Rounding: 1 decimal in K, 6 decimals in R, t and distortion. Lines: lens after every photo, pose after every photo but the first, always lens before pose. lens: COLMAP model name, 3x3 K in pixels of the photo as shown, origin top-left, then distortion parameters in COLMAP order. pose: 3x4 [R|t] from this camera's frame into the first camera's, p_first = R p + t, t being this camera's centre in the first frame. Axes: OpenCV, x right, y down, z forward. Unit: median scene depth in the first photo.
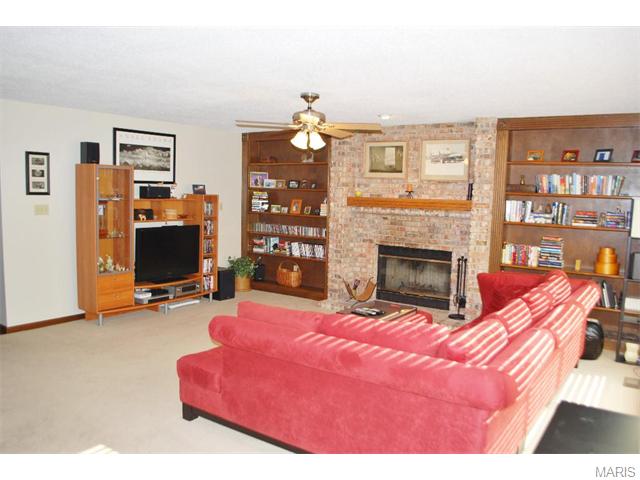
lens RADIAL K [[514.7, 0, 322.9], [0, 514.7, 245.3], [0, 0, 1]] dist [-0.076279, 0.010693]
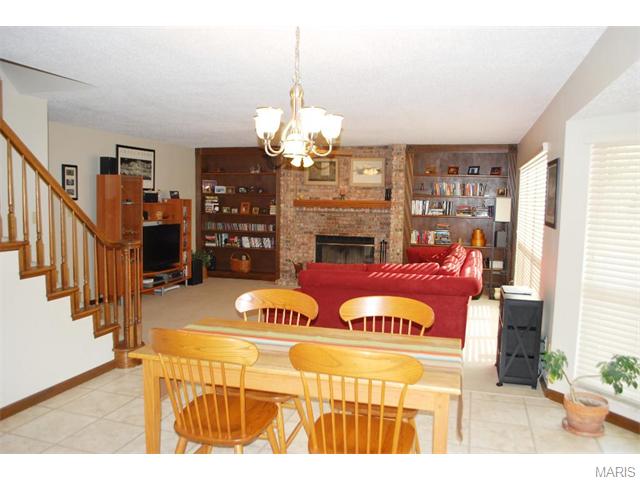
lens RADIAL K [[514.7, 0, 317.5], [0, 514.7, 238.4], [0, 0, 1]] dist [-0.076279, 0.010693]
pose [[0.951093, -0.034457, 0.306975, -0.325269], [0.040839, 0.999062, -0.014389, 0.028527], [-0.306192, 0.026222, 0.951609, -0.289138]]
